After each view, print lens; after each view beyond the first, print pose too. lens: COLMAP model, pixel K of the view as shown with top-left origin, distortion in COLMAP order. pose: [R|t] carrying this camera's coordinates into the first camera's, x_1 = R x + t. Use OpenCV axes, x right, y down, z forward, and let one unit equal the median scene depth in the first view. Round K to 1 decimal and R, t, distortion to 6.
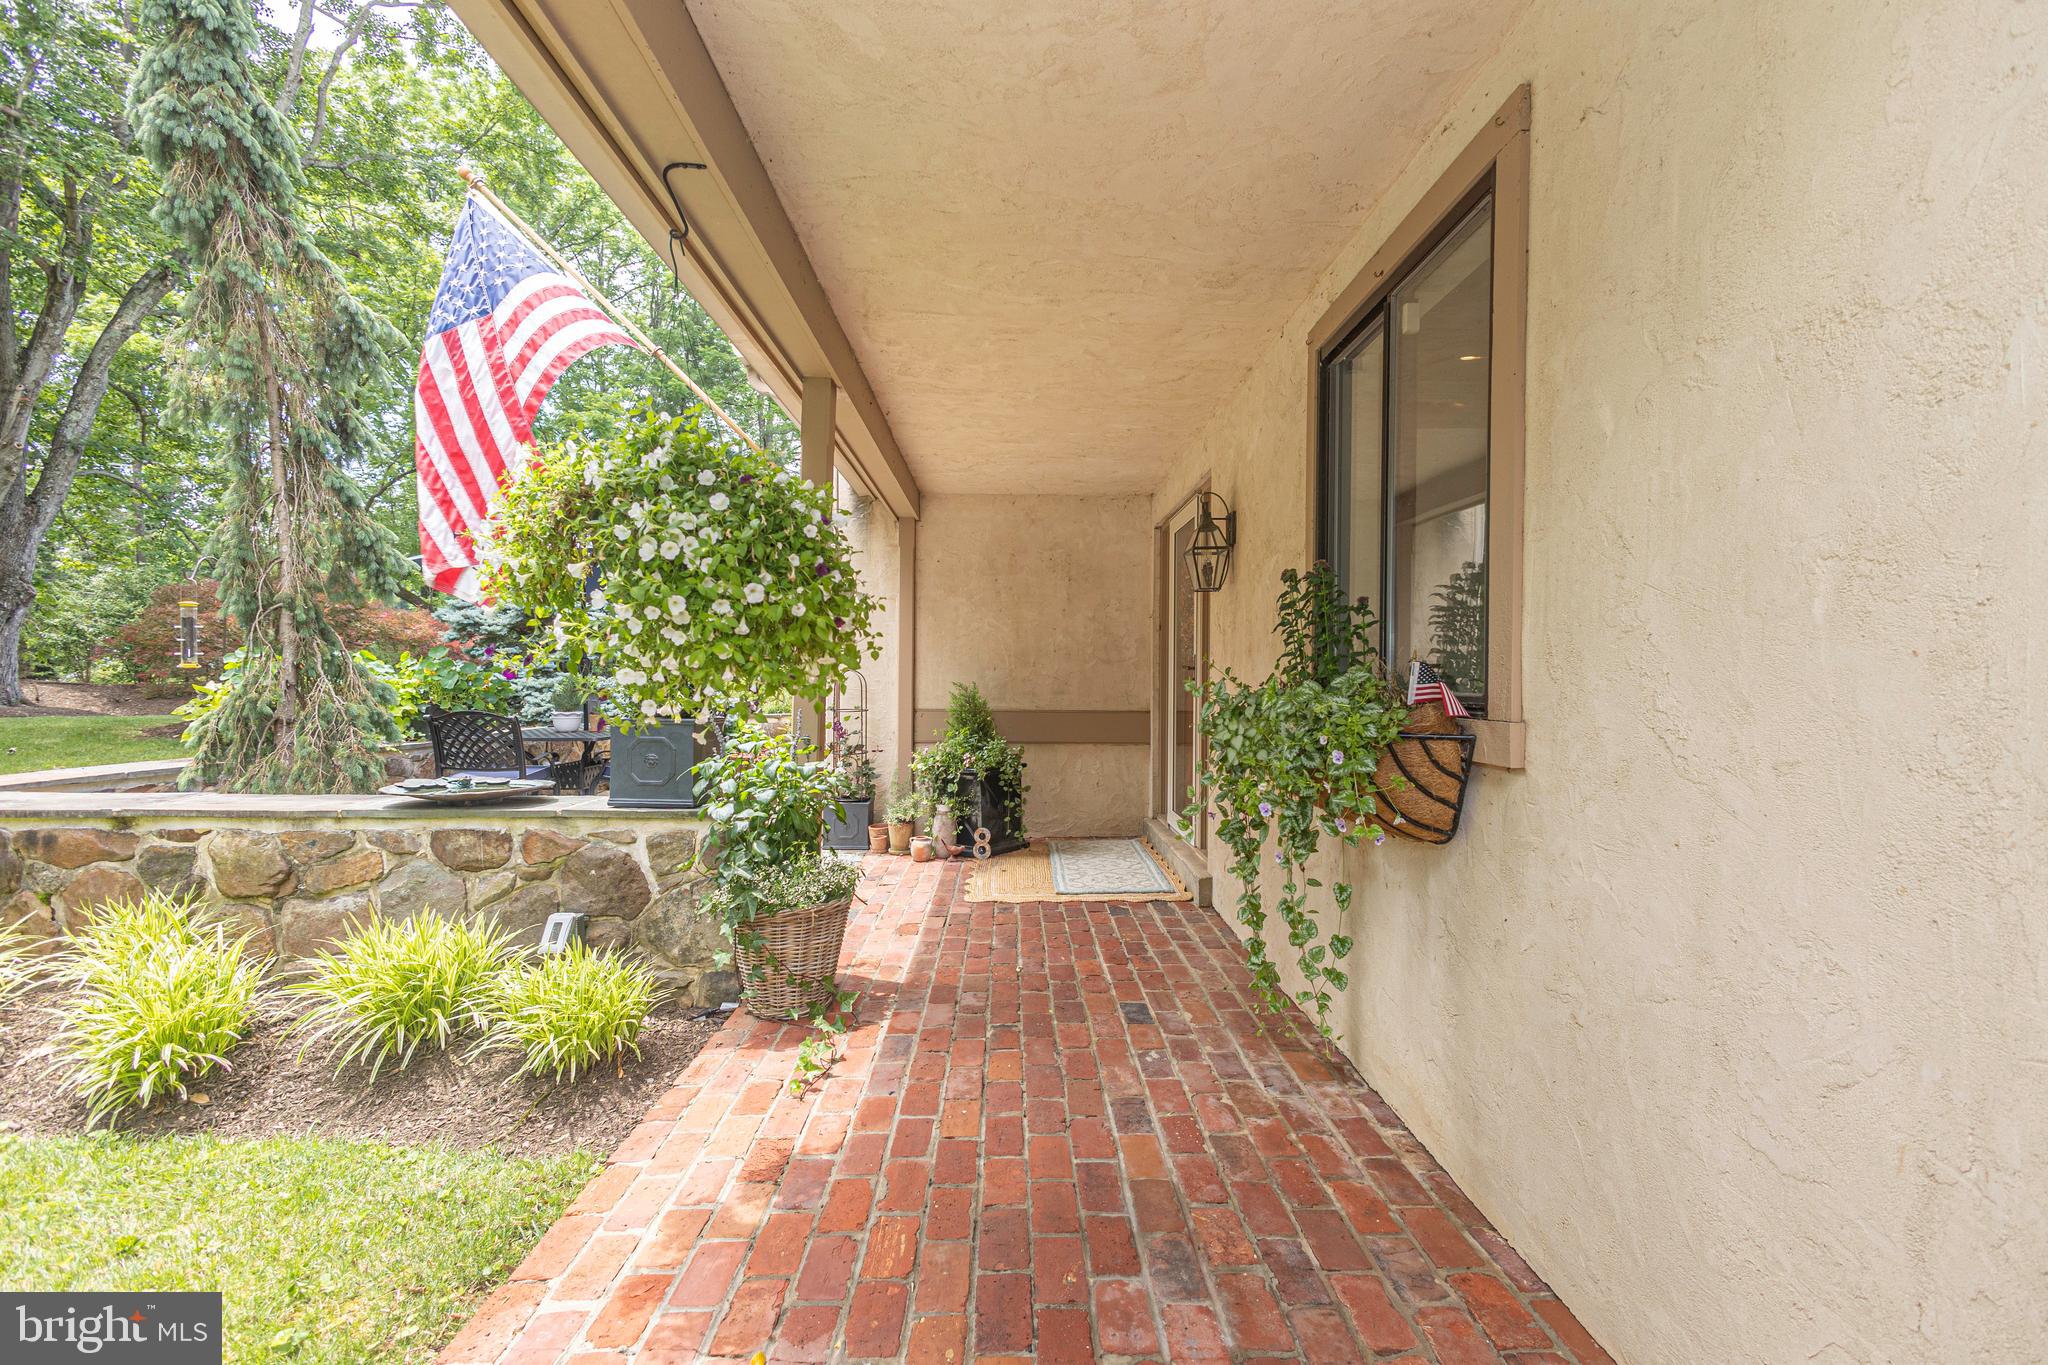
lens RADIAL K [[941.3, 0, 1032.3], [0, 941.3, 680.0], [0, 0, 1]] dist [0.000685, -0.000634]
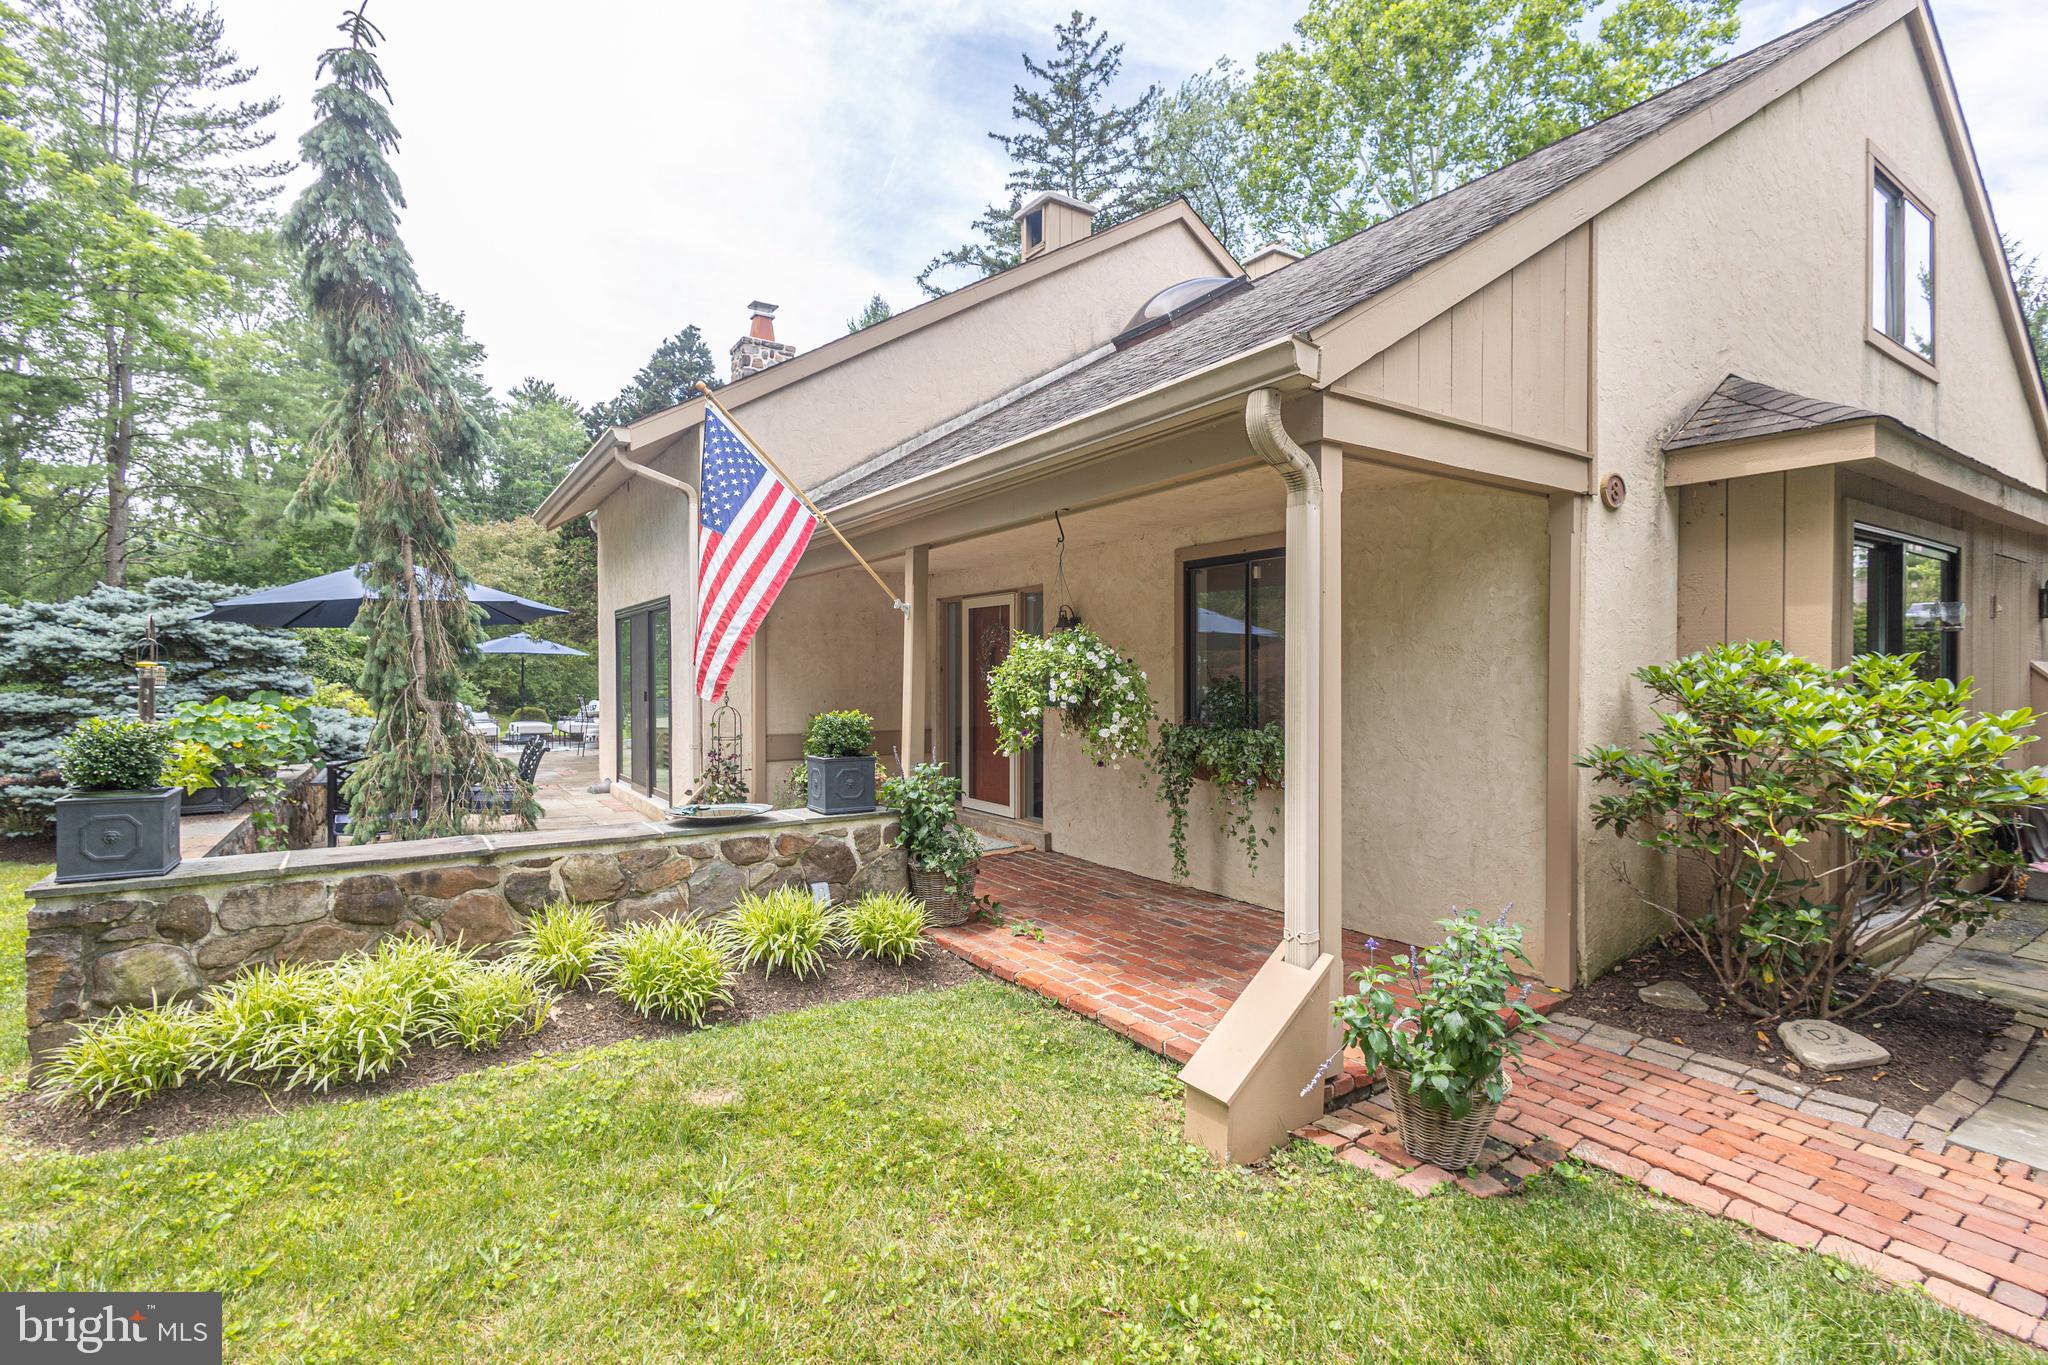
lens RADIAL K [[938.6, 0, 1024.0], [0, 938.6, 682.5], [0, 0, 1]] dist [0.004282, -0.000331]
pose [[0.840418, -0.011684, 0.541812, -1.048372], [0.007940, 0.999926, 0.009248, -0.101838], [-0.541880, -0.003470, 0.840449, -0.513791]]
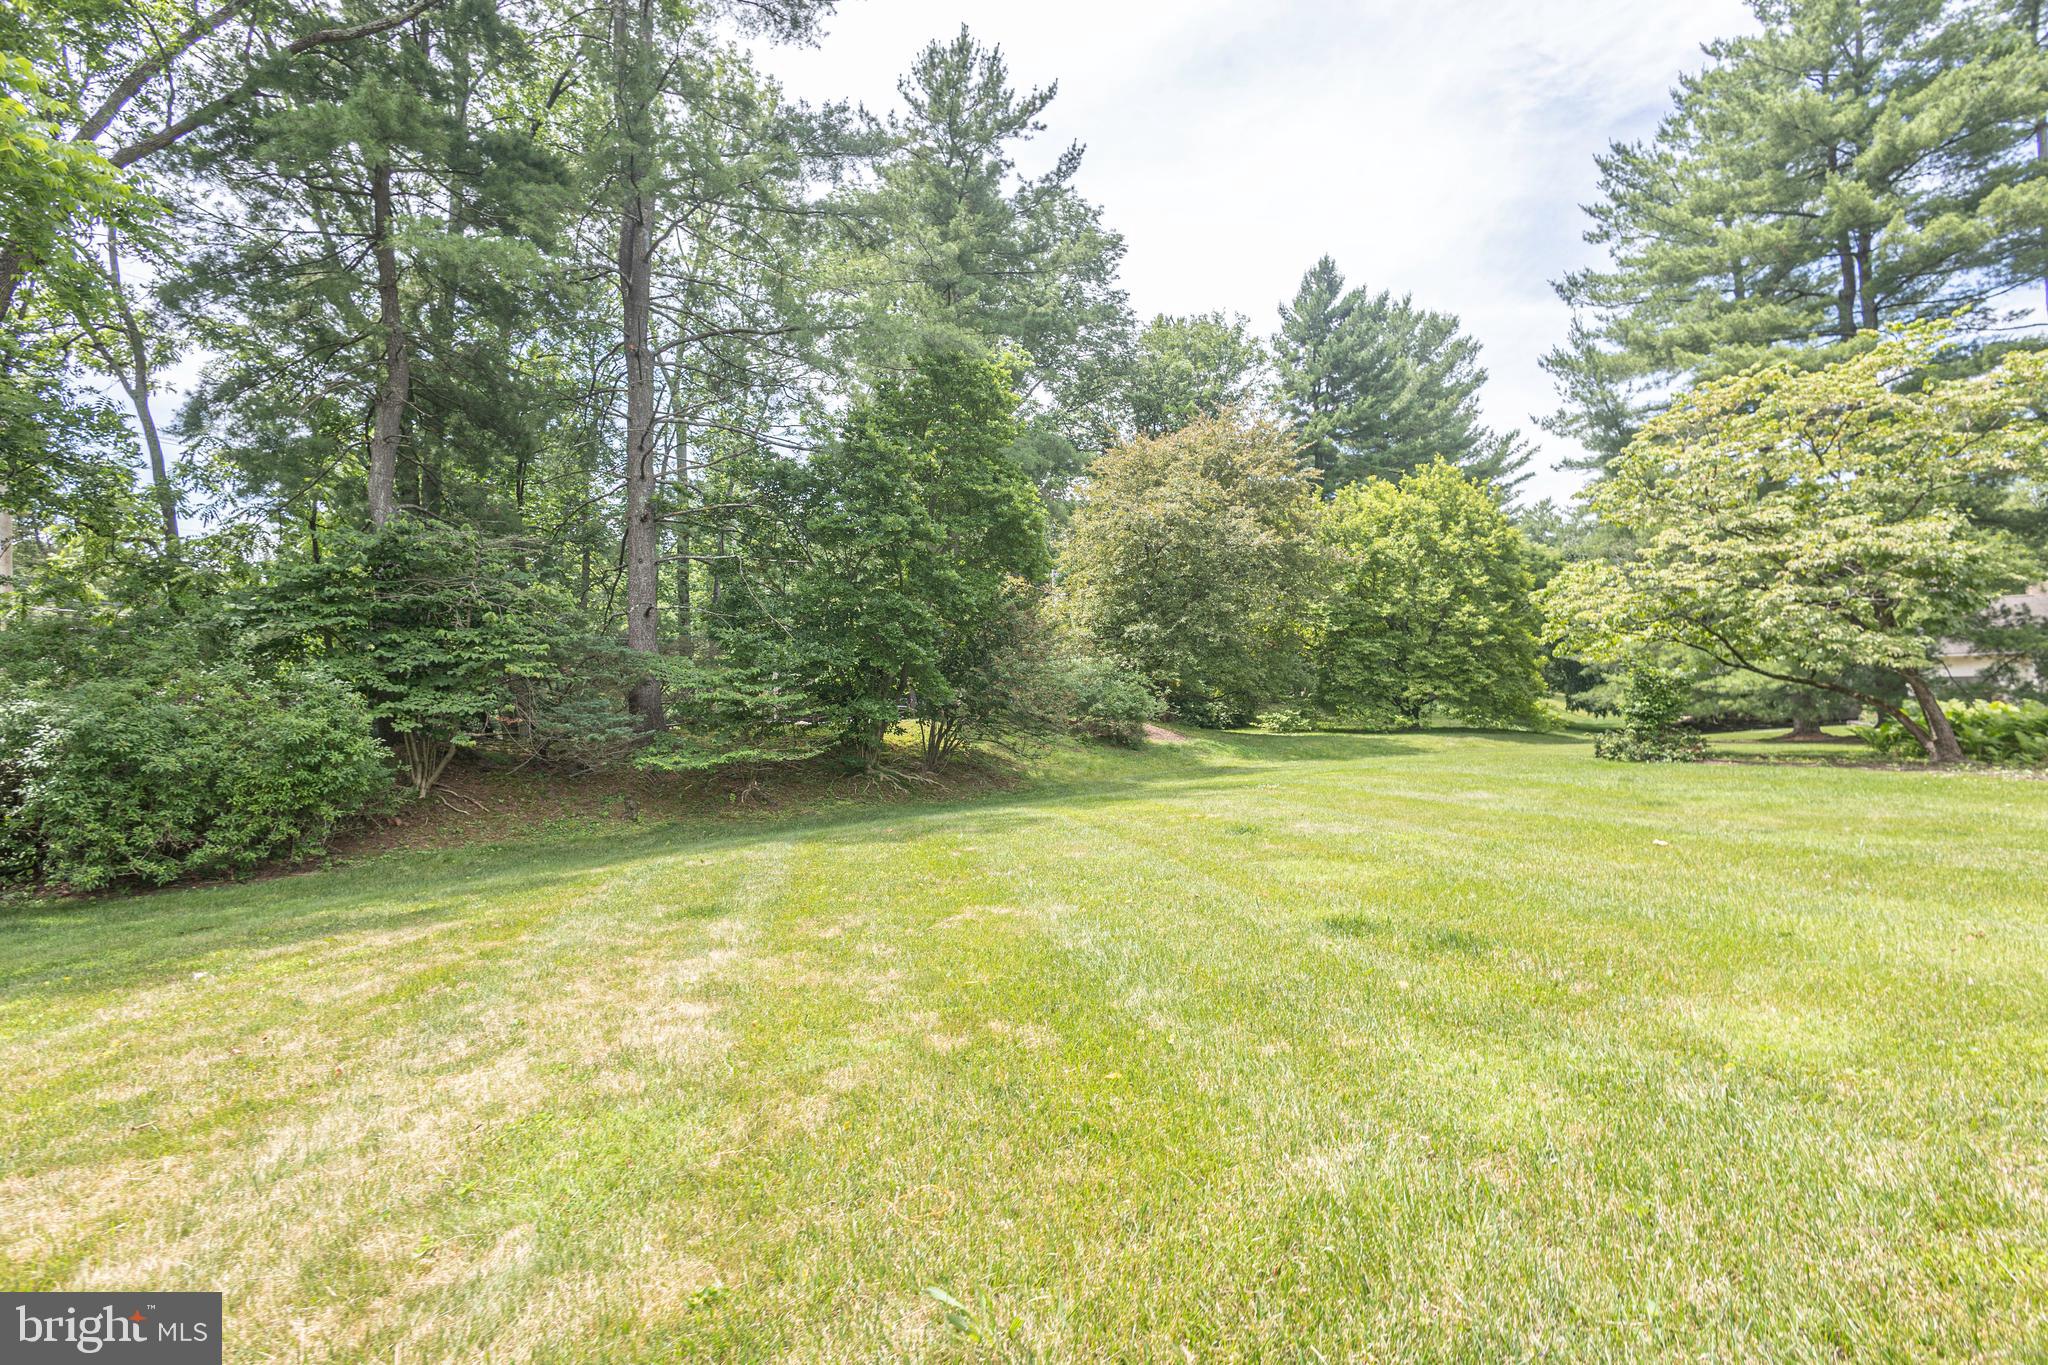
lens RADIAL K [[940.4, 0, 1024.0], [0, 940.4, 682.5], [0, 0, 1]] dist [0.008699, 0.000002]
pose [[0.999001, -0.035874, -0.026664, -1.211495], [0.036168, 0.999289, 0.010608, -0.095477], [0.026264, -0.011562, 0.999588, 6.646360]]
